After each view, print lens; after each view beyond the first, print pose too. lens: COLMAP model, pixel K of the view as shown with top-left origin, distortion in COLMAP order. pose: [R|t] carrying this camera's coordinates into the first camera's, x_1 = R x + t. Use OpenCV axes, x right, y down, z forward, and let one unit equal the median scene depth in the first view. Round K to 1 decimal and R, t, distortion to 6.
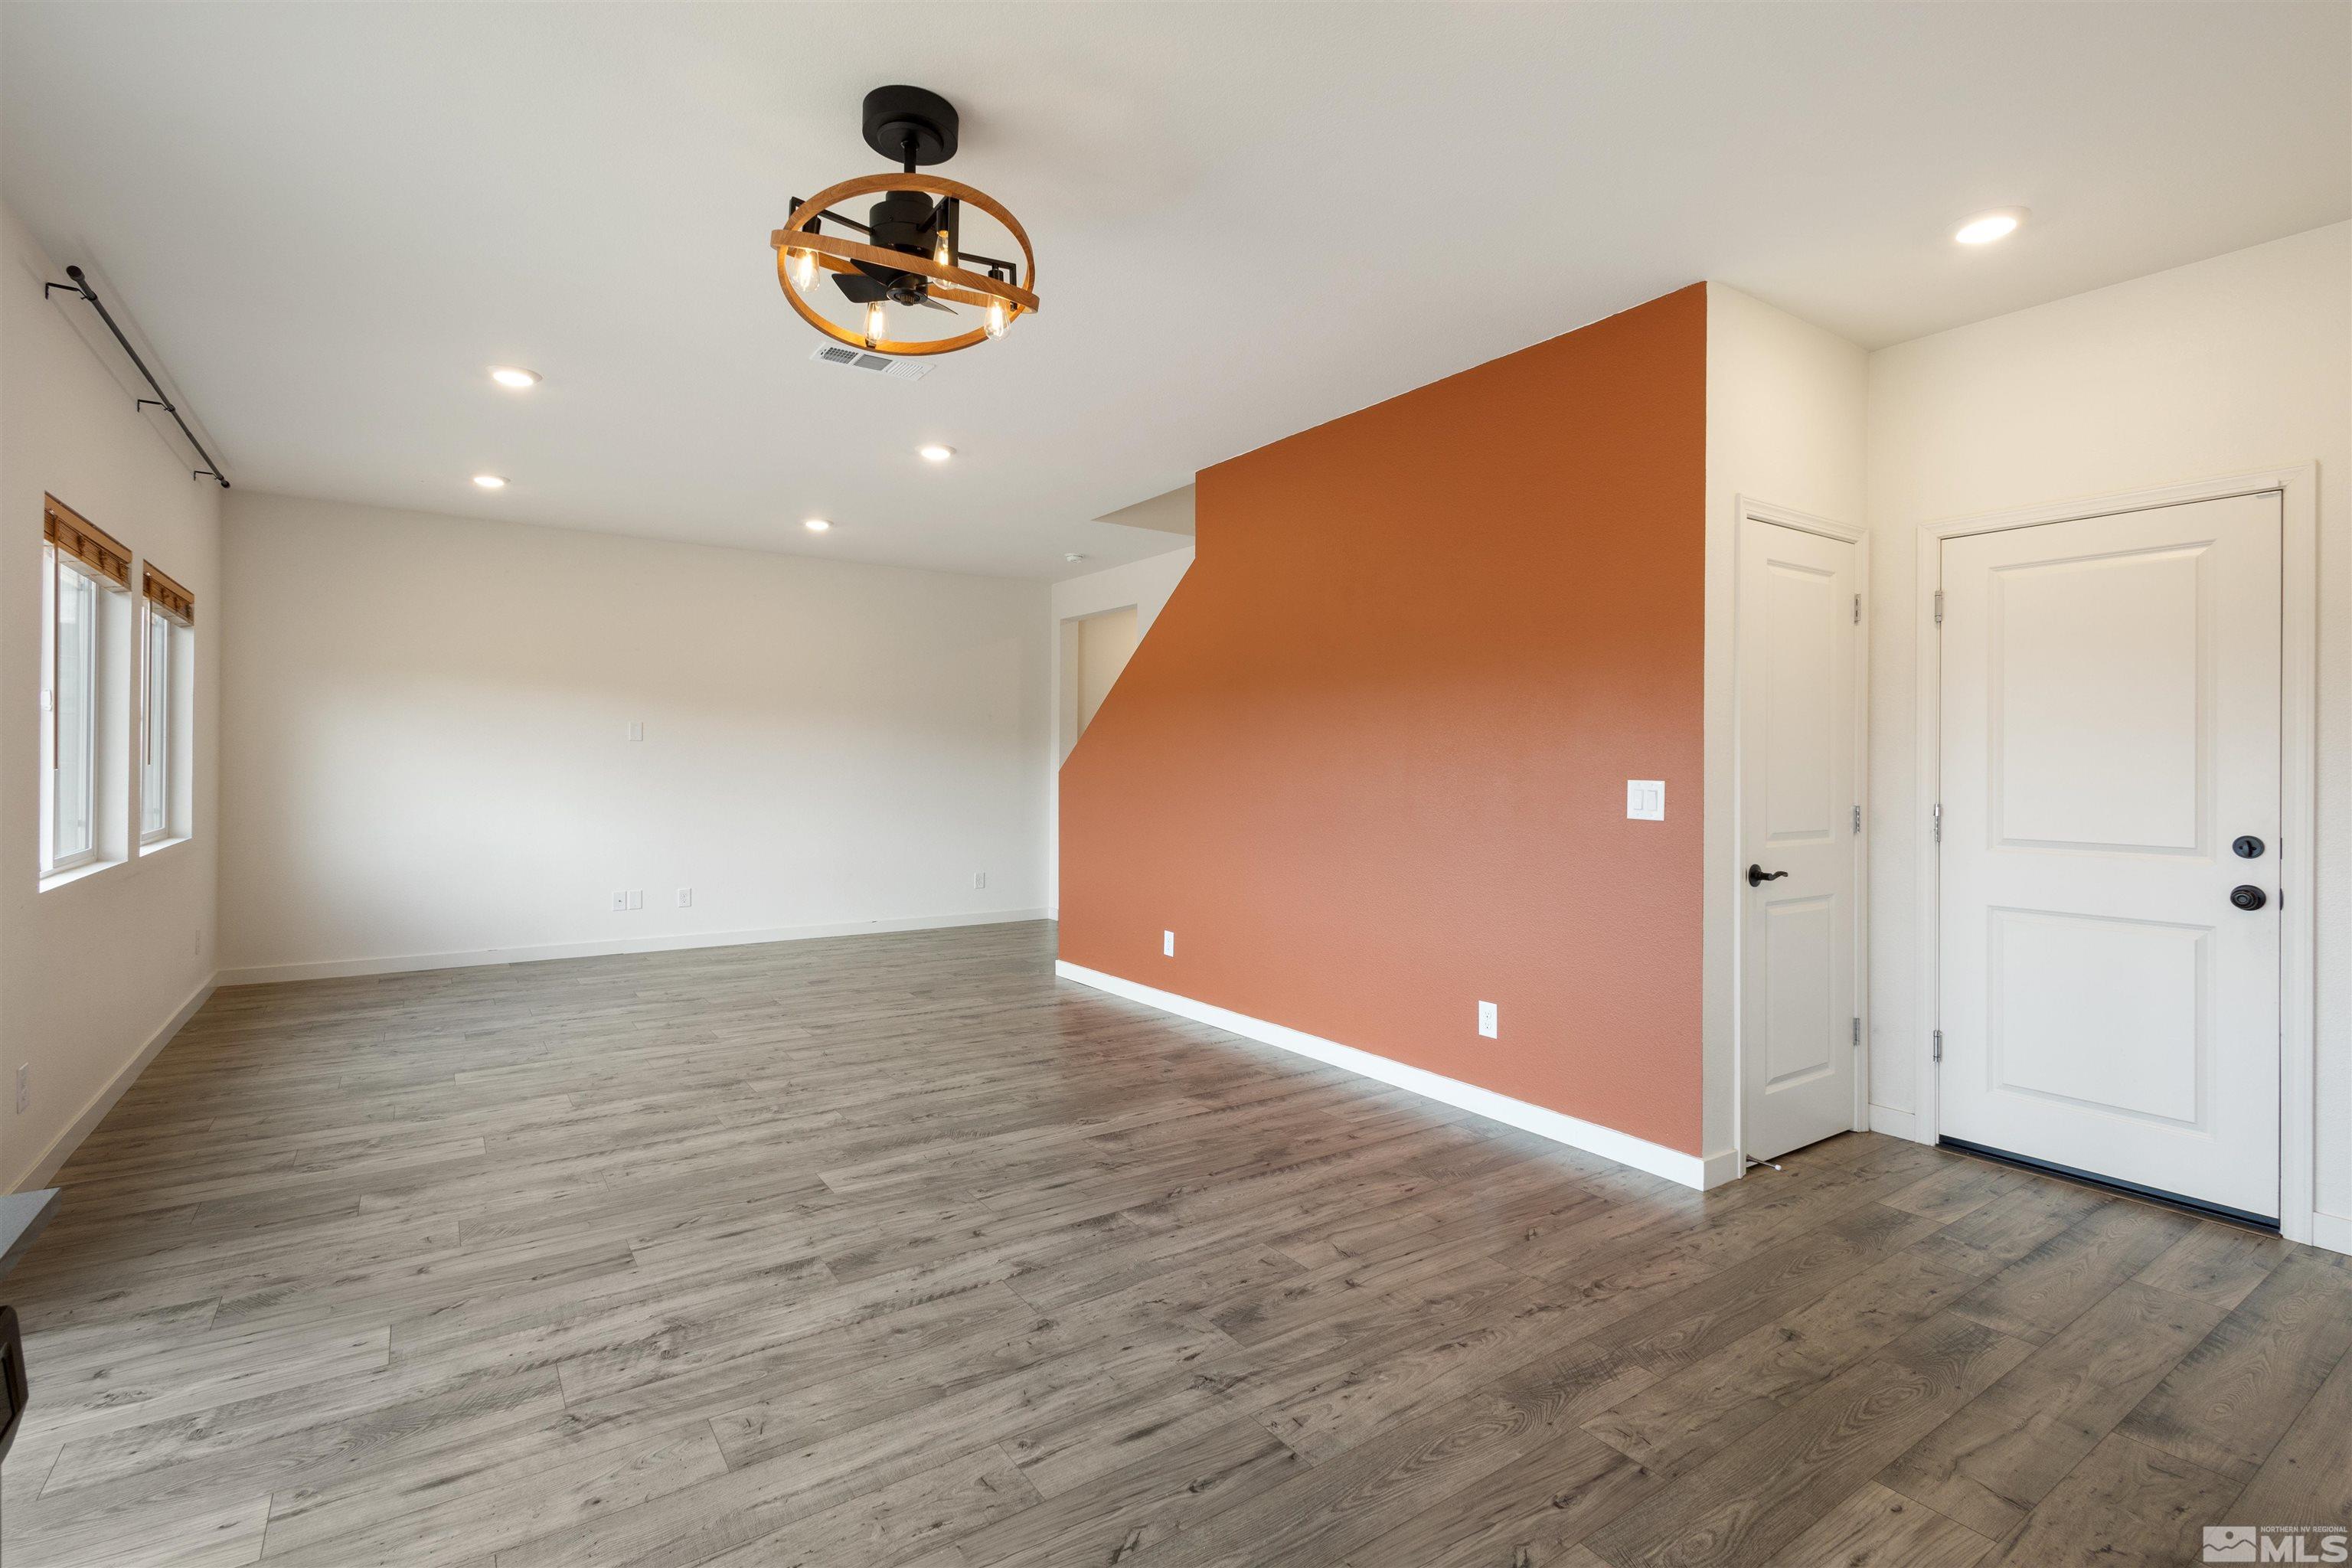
lens RADIAL K [[1088.7, 0, 1168.9], [0, 1088.7, 778.4], [0, 0, 1]] dist [0.008201, -0.000799]
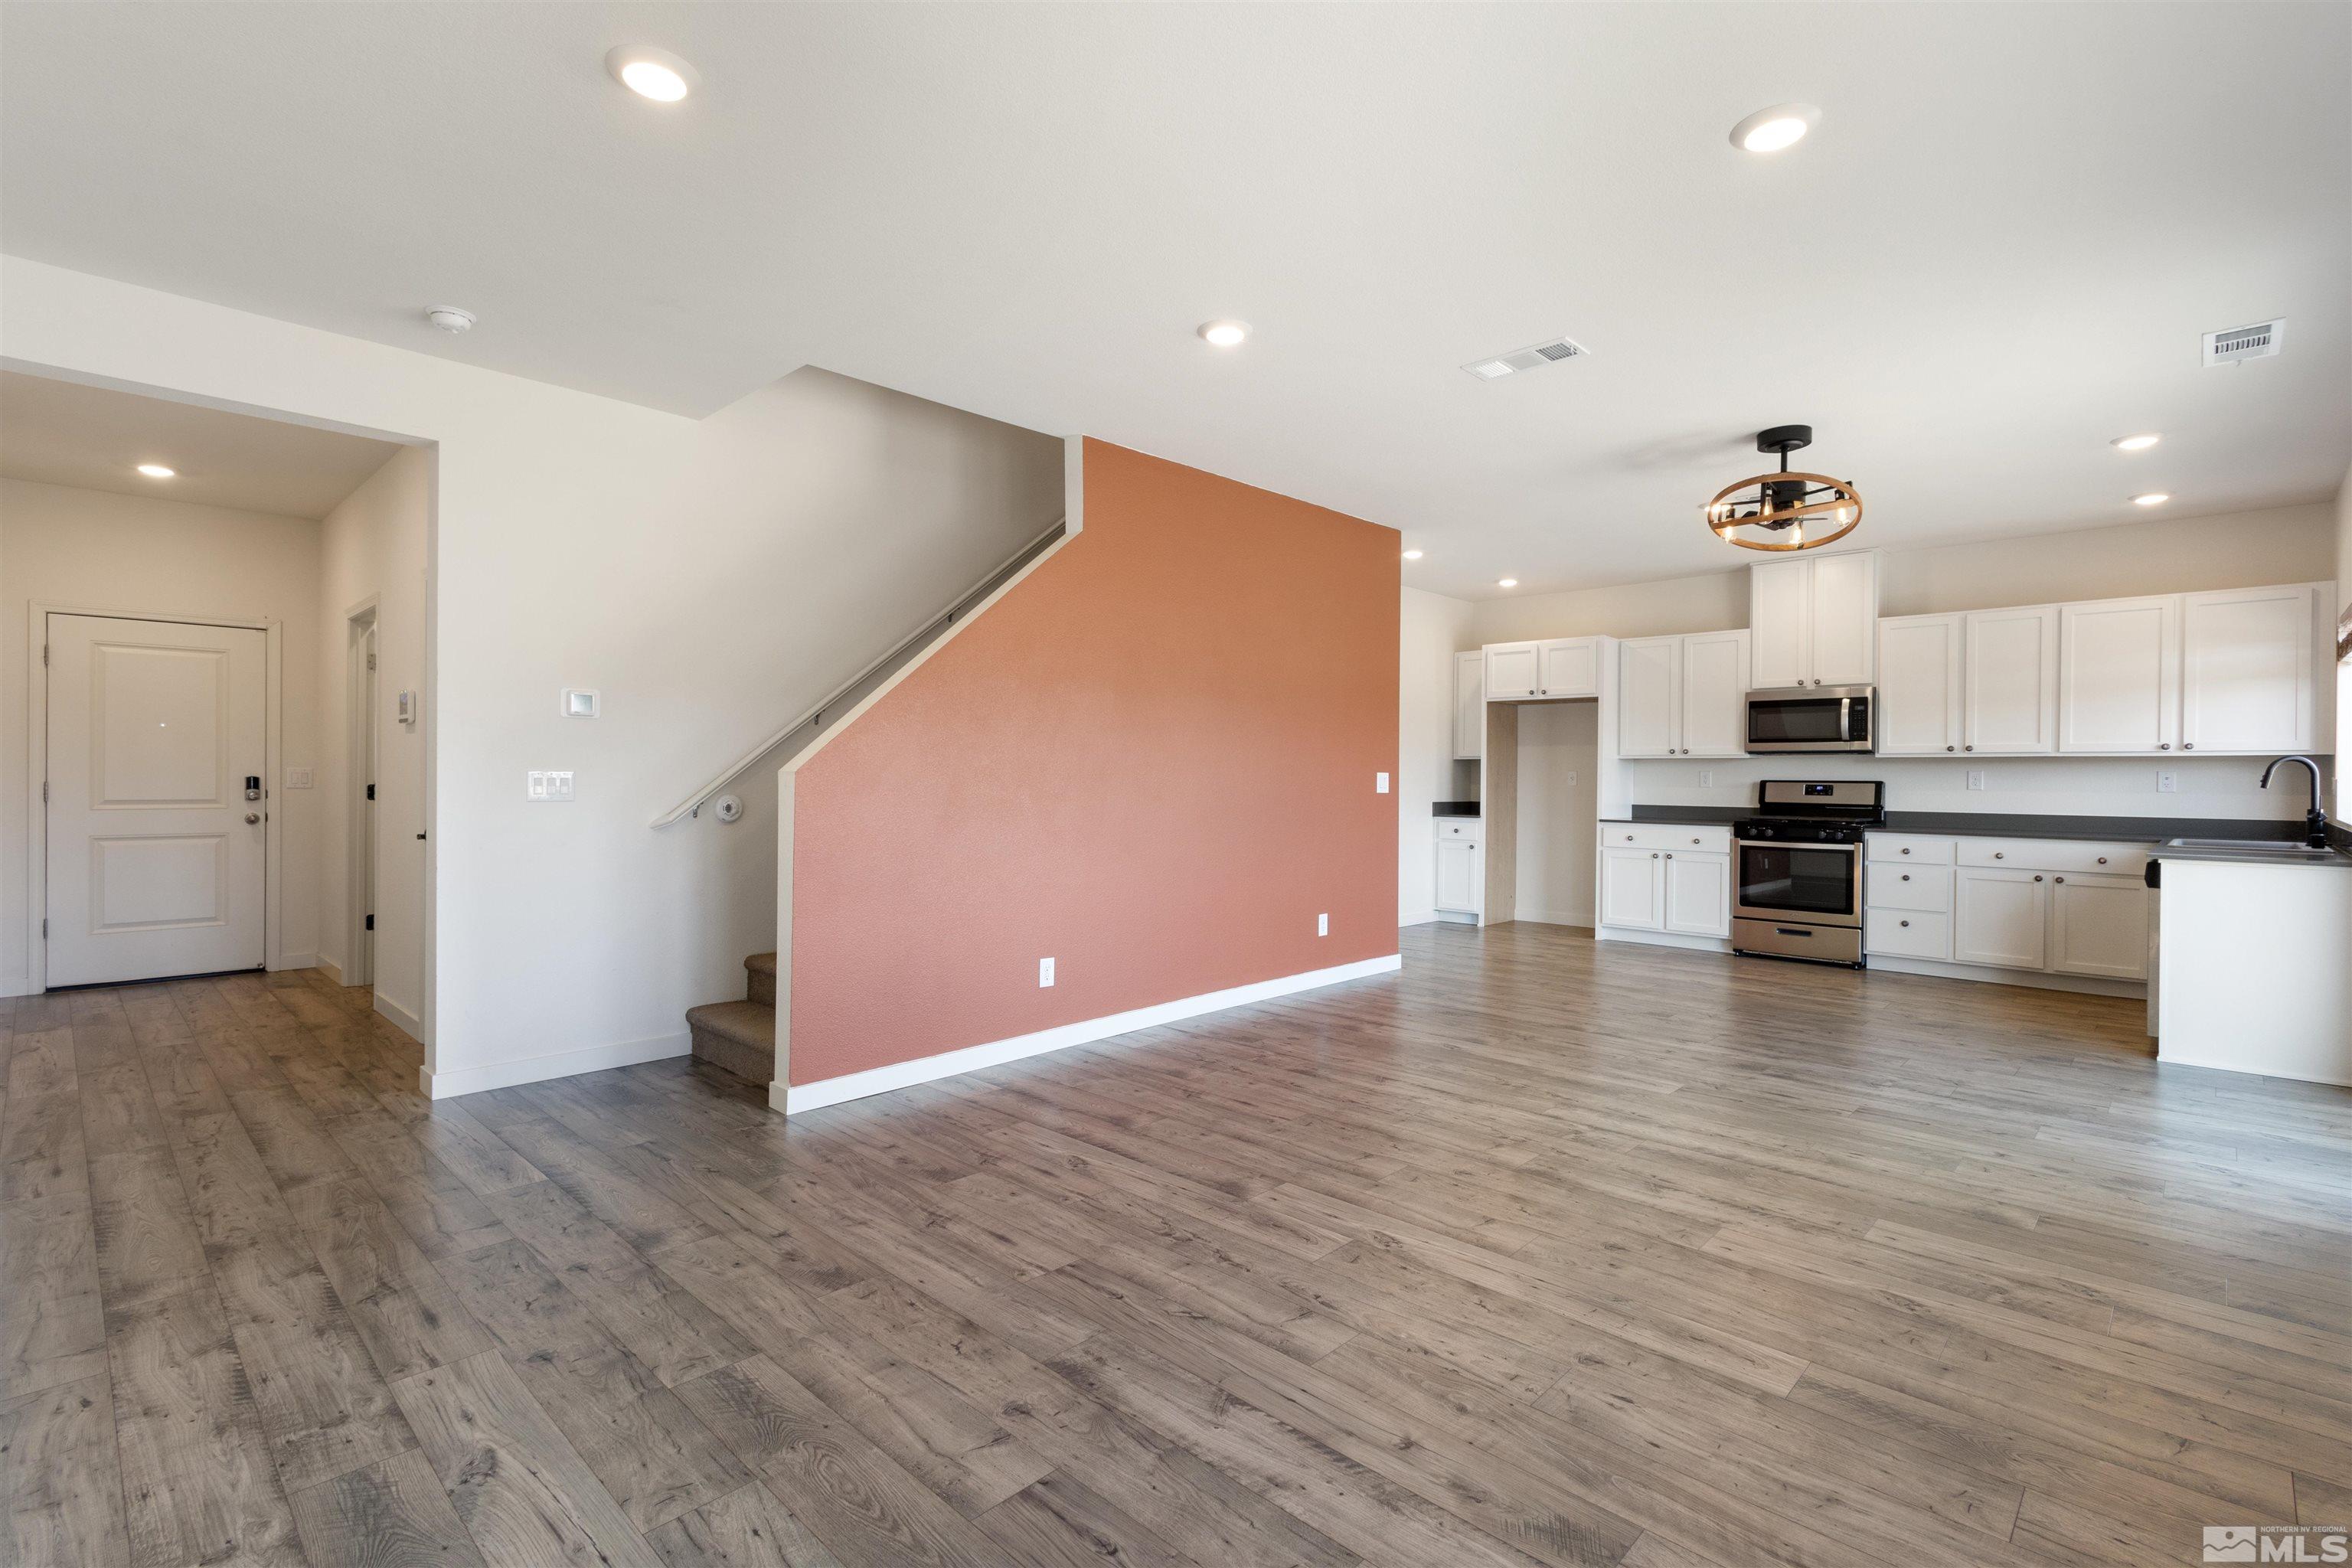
lens RADIAL K [[1079.4, 0, 1172.5], [0, 1079.4, 776.6], [0, 0, 1]] dist [0.008950, -0.001543]
pose [[-0.202828, -0.011215, 0.979150, -1.484168], [0.005679, 0.999904, 0.012629, -0.018178], [-0.979198, 0.008122, -0.202745, 1.894293]]
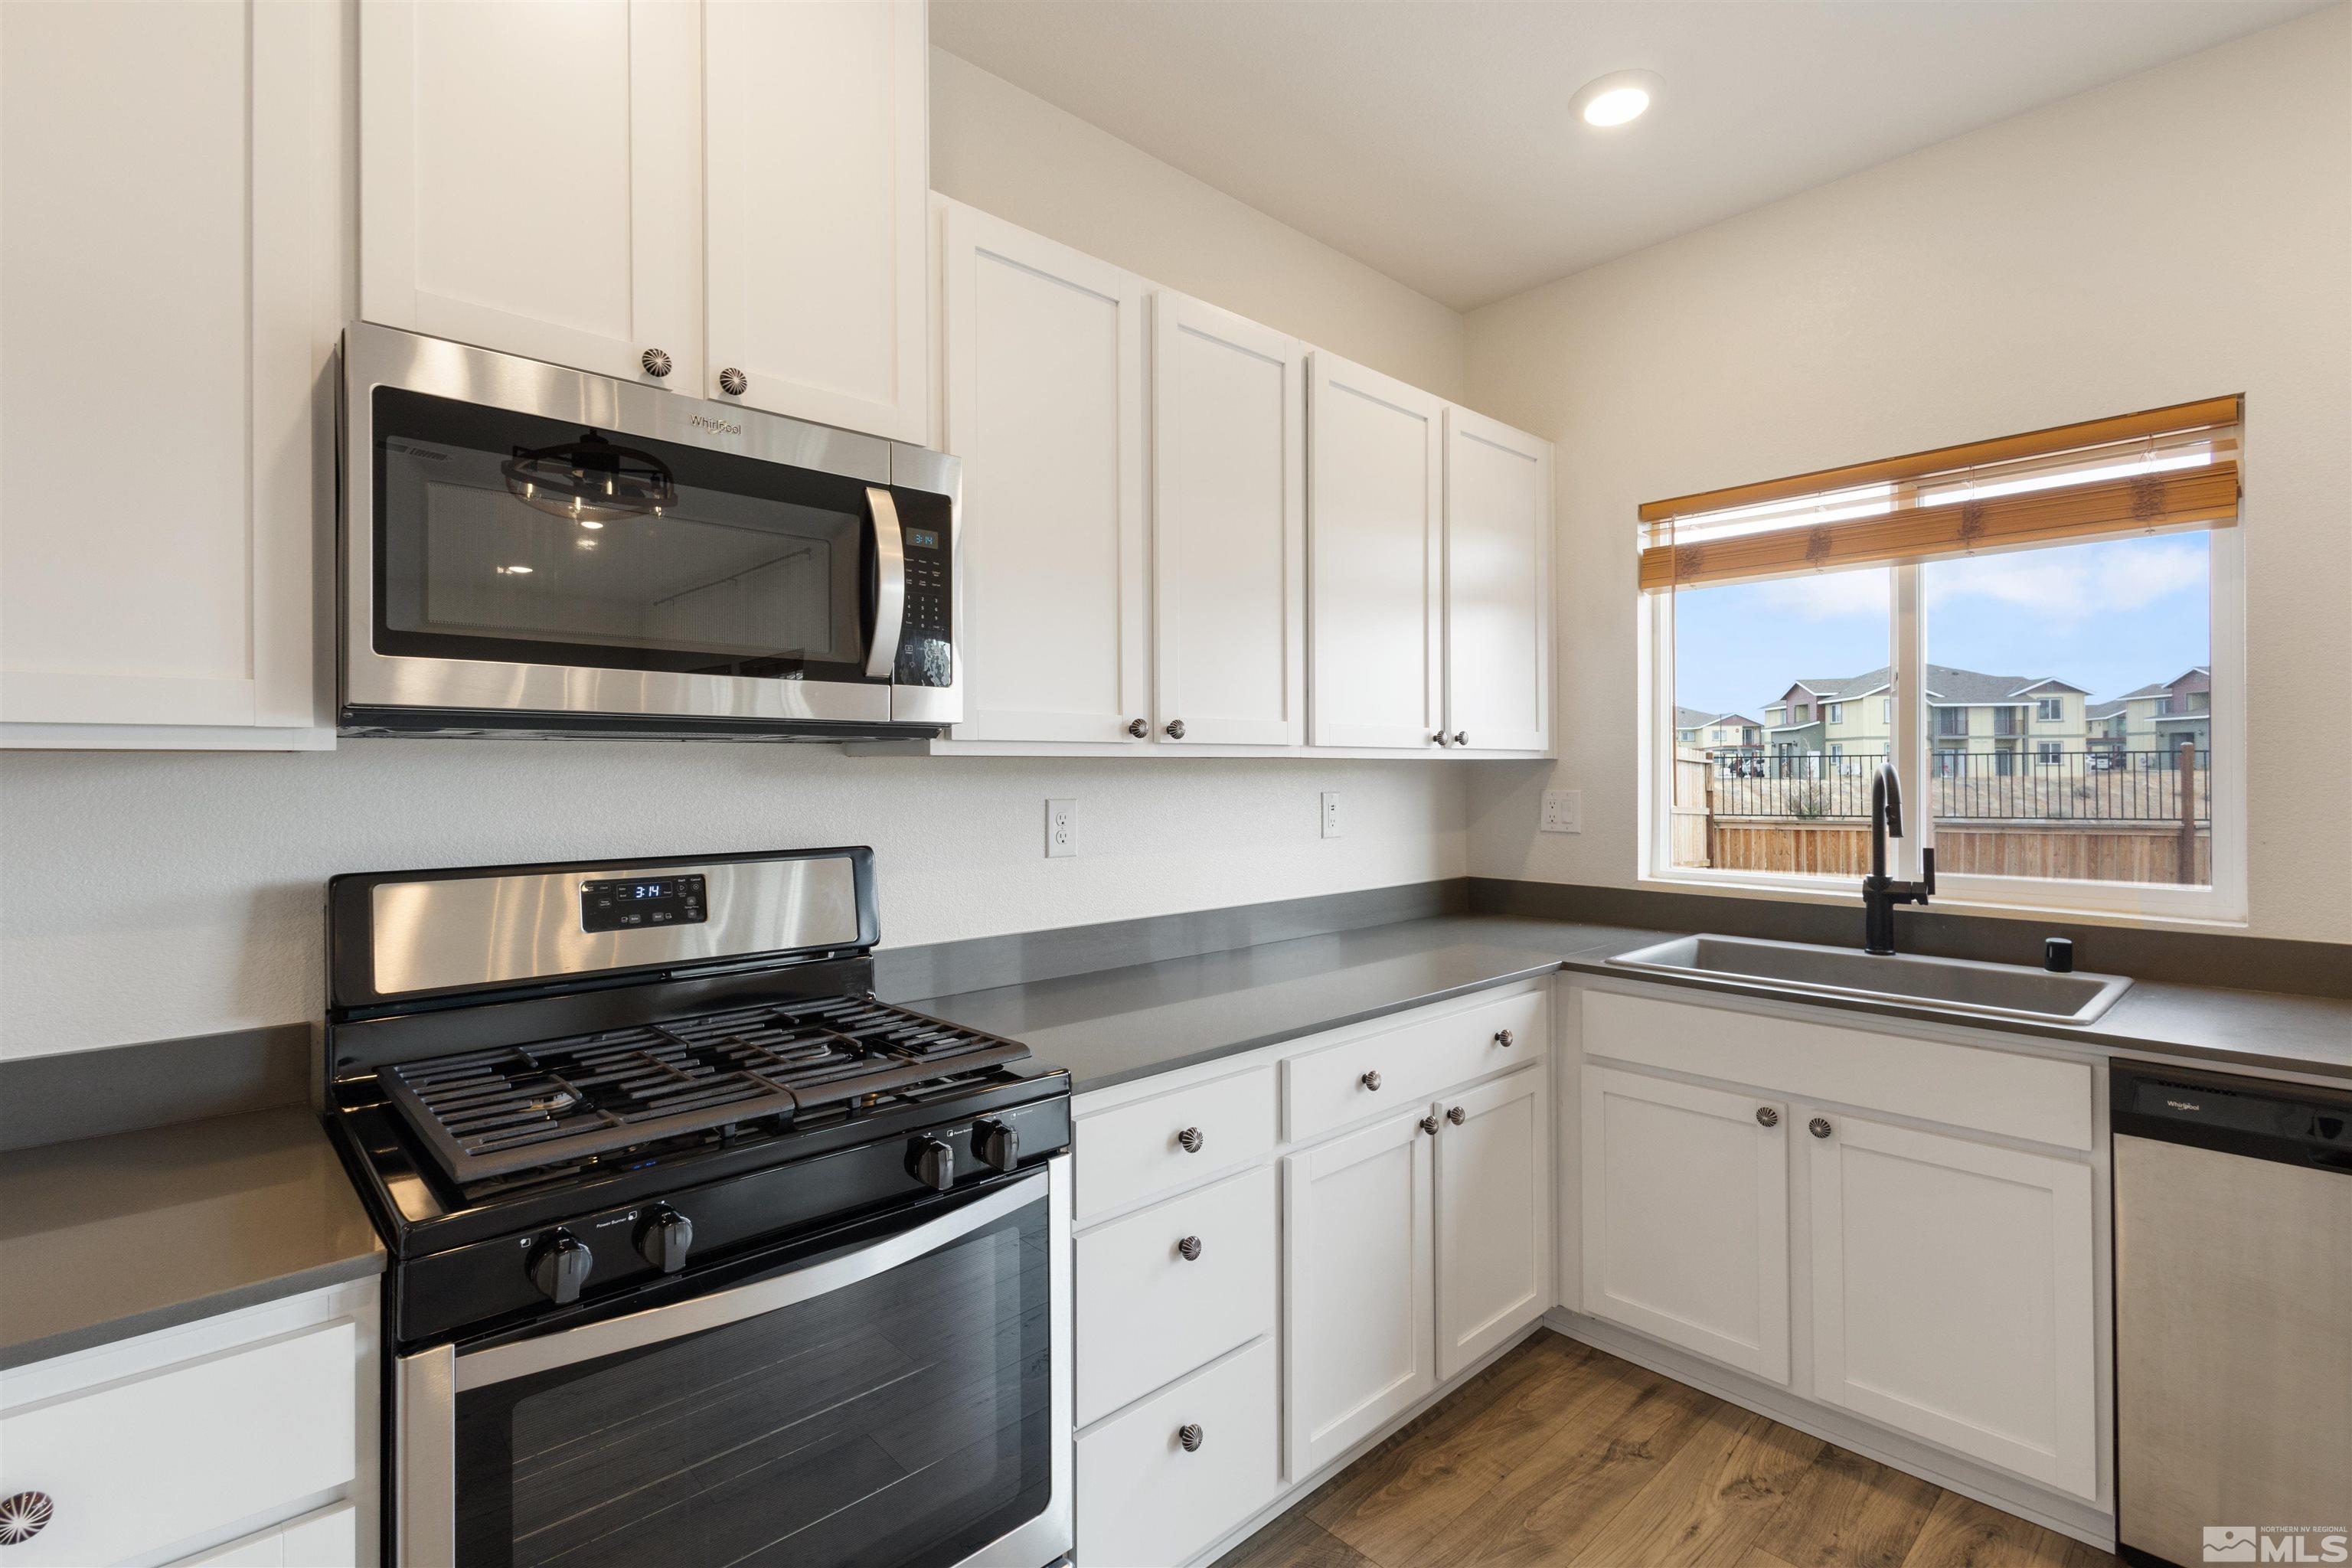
lens RADIAL K [[1086.9, 0, 1174.0], [0, 1086.9, 766.8], [0, 0, 1]] dist [0.012477, -0.000176]
pose [[-0.988833, -0.002458, -0.149005, 0.378547], [-0.003785, 0.999956, 0.008618, -0.020561], [0.148977, 0.009086, -0.988799, 0.579067]]
